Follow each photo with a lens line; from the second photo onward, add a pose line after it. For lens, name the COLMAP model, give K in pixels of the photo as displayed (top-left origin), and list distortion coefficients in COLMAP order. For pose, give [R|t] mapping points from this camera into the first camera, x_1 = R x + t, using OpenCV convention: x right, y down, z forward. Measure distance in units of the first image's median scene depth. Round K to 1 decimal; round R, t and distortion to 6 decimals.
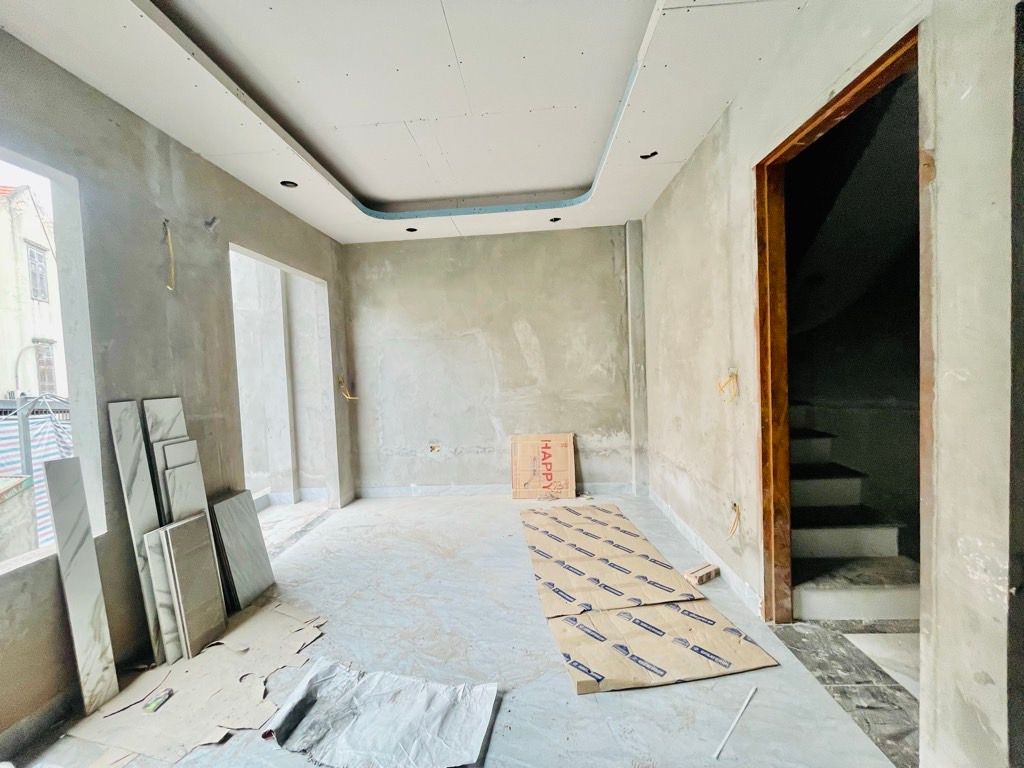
lens RADIAL K [[416.6, 0, 512.0], [0, 416.6, 384.0], [0, 0, 1]] dist [-0.001692, -0.000090]
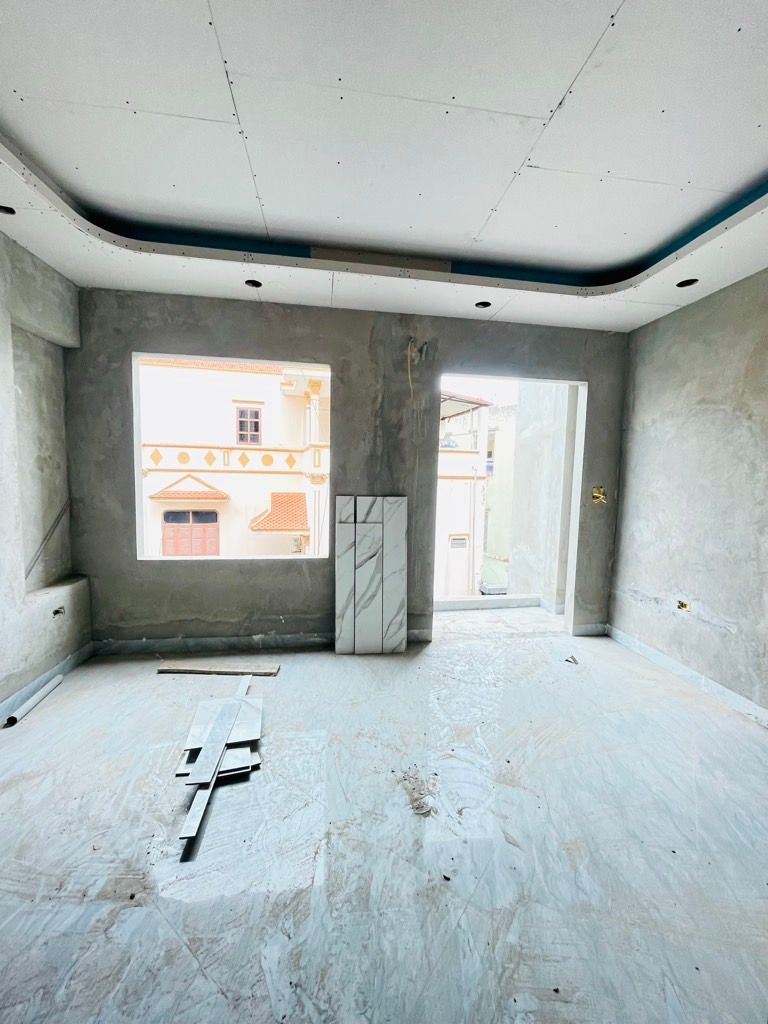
lens RADIAL K [[416.6, 0, 384.0], [0, 416.6, 512.0], [0, 0, 1]] dist [-0.001692, -0.000090]
pose [[0.208791, 0.123120, -0.970179, 0.339573], [-0.067930, 0.991473, 0.111203, -0.042463], [0.975598, 0.042686, 0.215374, 0.371228]]
